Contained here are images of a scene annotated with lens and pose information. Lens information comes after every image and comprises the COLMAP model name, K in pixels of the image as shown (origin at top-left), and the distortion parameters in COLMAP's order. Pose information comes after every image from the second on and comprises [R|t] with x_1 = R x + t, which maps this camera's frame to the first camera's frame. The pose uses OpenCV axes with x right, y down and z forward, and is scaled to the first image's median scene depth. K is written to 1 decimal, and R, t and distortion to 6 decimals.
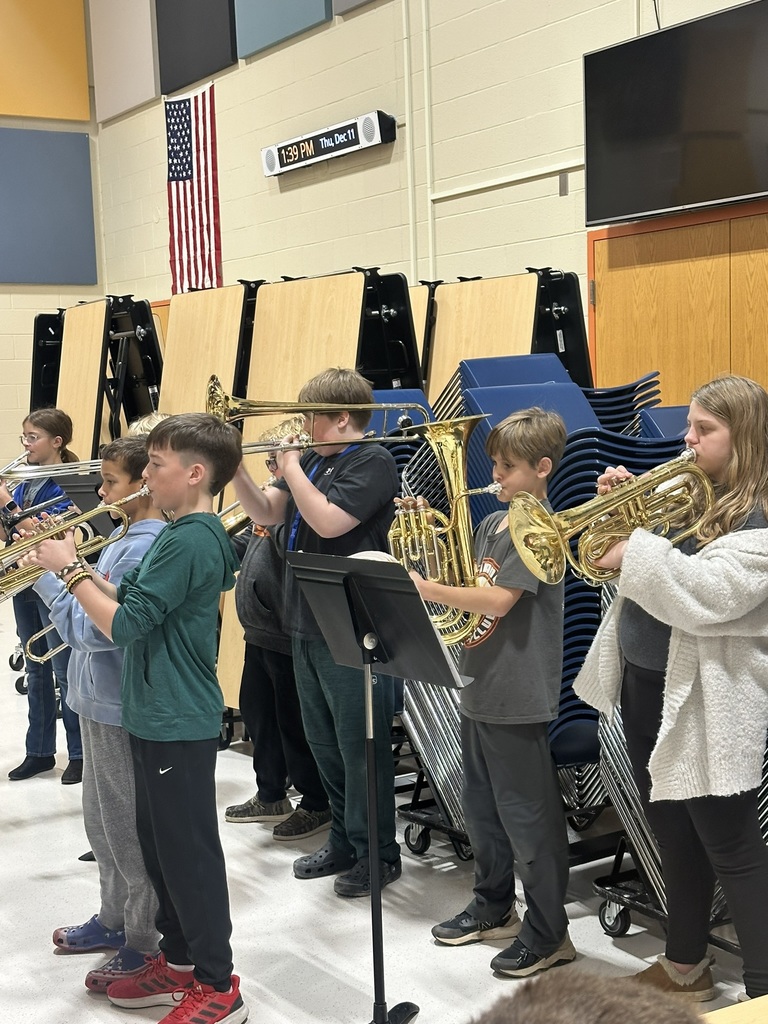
lens RADIAL K [[1550.3, 0, 384.0], [0, 1550.3, 512.0], [0, 0, 1]] dist [0.137491, 0.030290]
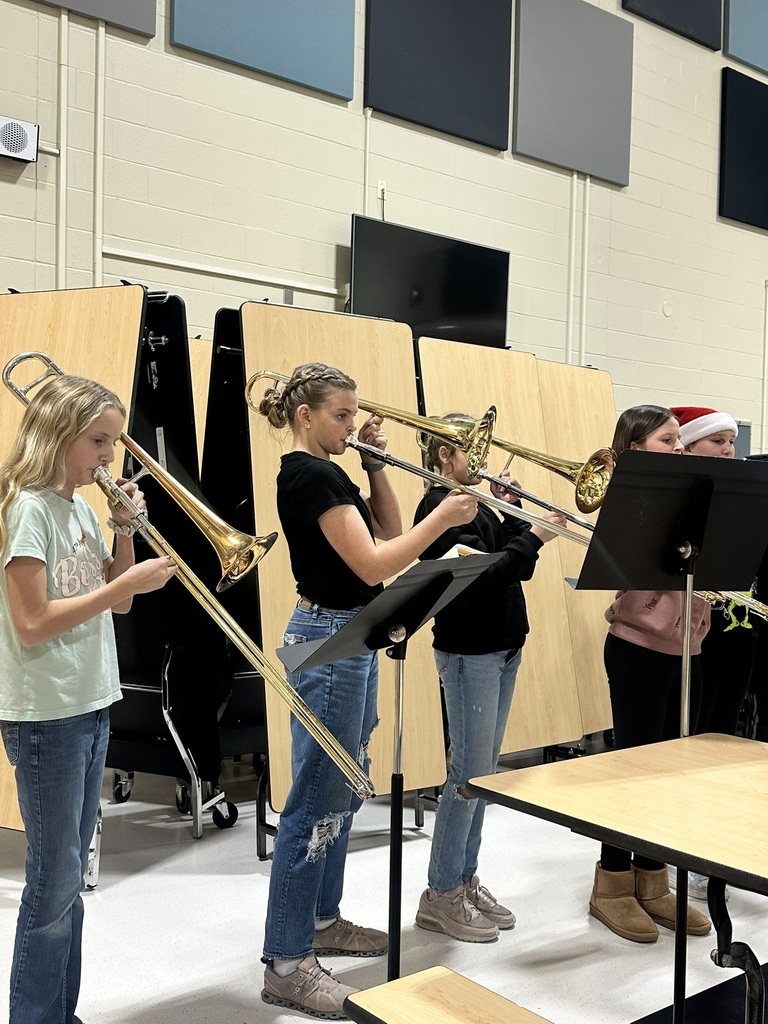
lens RADIAL K [[1112.0, 0, 384.0], [0, 1112.0, 512.0], [0, 0, 1]] dist [0.188679, -0.400272]
pose [[-0.121646, 0.028345, 0.992169, -0.590138], [0.053445, 0.998329, -0.021968, -0.017434], [-0.991134, 0.050354, -0.122958, 0.822069]]
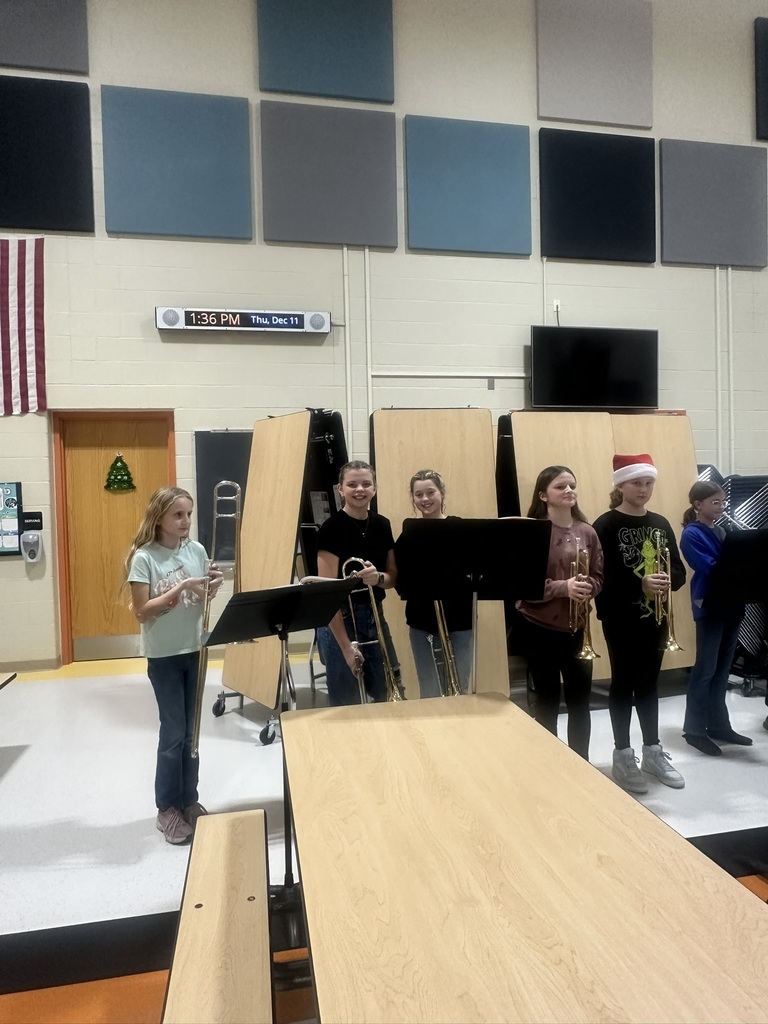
lens RADIAL K [[685.2, 0, 384.0], [0, 685.2, 512.0], [0, 0, 1]] dist [-0.003885, -0.000132]
pose [[0.337091, 0.003543, 0.941465, -0.581336], [0.084393, 0.995853, -0.033964, -0.025657], [-0.937682, 0.090903, 0.335394, 0.672800]]
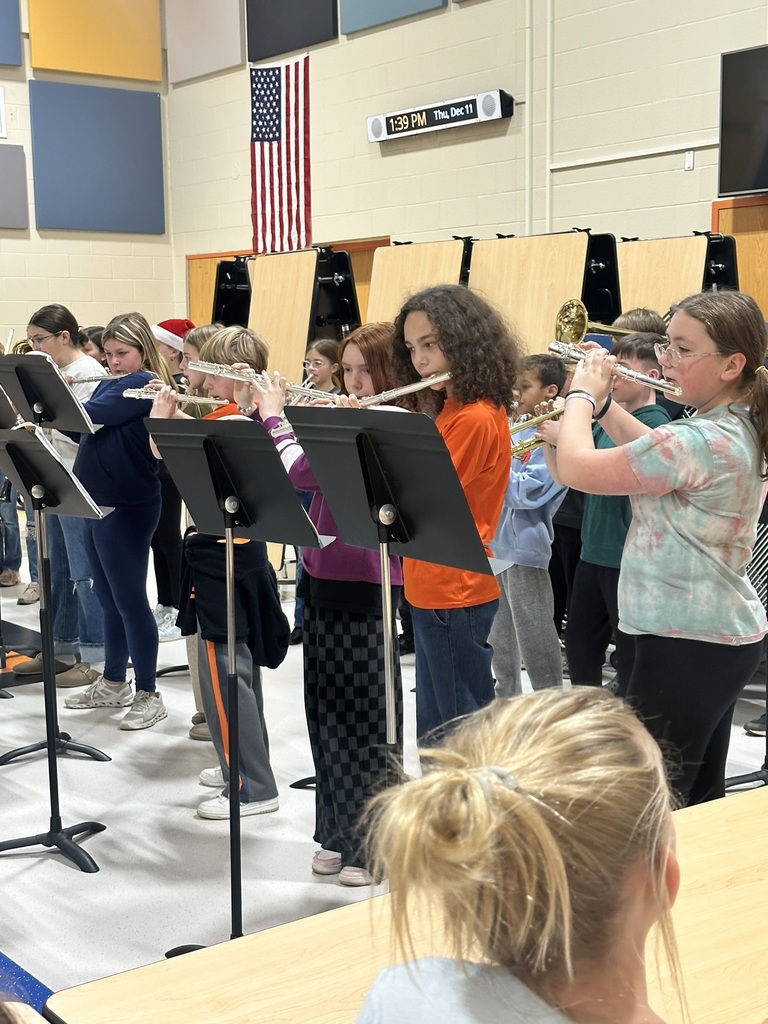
lens RADIAL K [[1548.0, 0, 384.0], [0, 1548.0, 512.0], [0, 0, 1]] dist [0.224428, -0.521616]
pose [[0.995196, 0.011912, 0.097176, -0.180228], [-0.014520, 0.999552, 0.026166, 0.022759], [-0.096821, -0.027451, 0.994923, -0.135629]]
